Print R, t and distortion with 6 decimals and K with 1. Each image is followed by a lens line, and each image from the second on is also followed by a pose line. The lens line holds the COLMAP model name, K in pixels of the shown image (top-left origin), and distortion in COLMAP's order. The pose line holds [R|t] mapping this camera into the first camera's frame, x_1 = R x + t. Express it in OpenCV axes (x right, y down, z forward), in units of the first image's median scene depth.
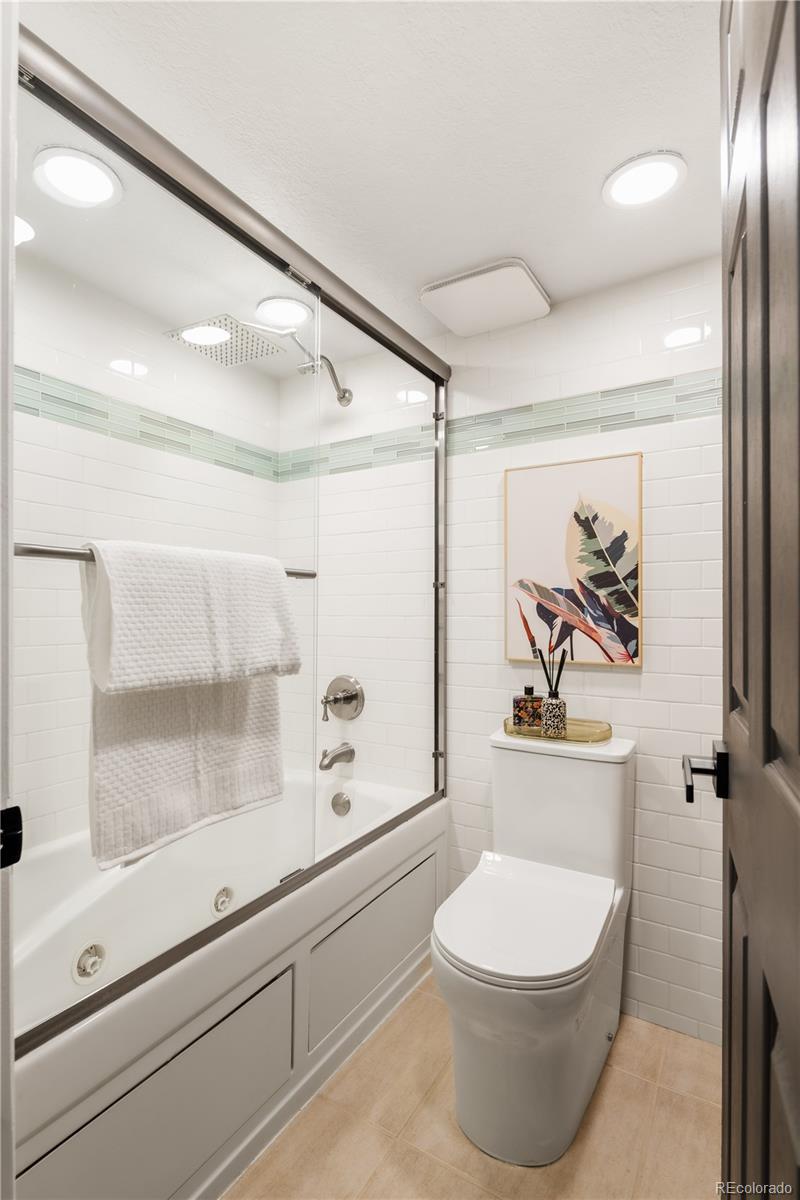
lens RADIAL K [[586.3, 0, 400.0], [0, 586.3, 600.0], [0, 0, 1]] dist [0.001833, -0.005242]
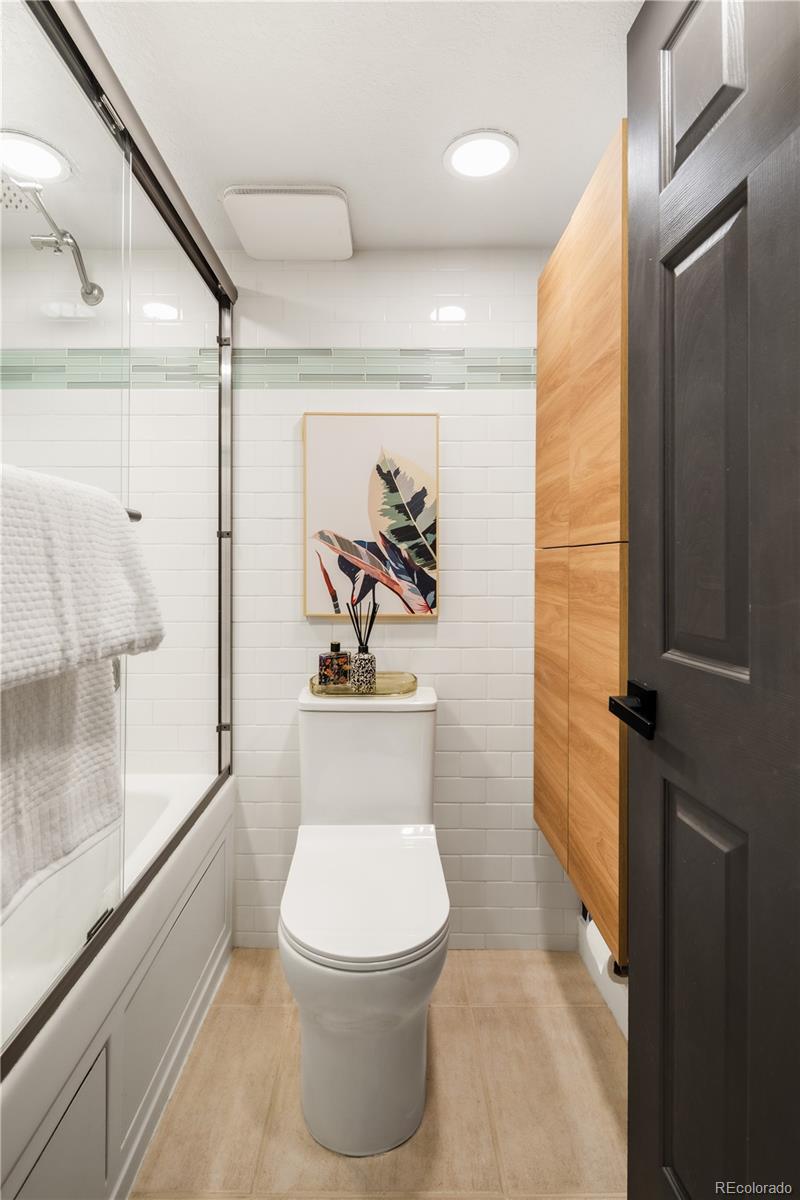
lens RADIAL K [[583.1, 0, 399.1], [0, 583.1, 557.1], [0, 0, 1]] dist [0.002868, -0.004023]
pose [[0.850855, 0.005885, 0.525368, -0.196271], [-0.009988, 0.999938, 0.004974, 0.001690], [-0.525306, -0.009480, 0.850860, 0.139434]]
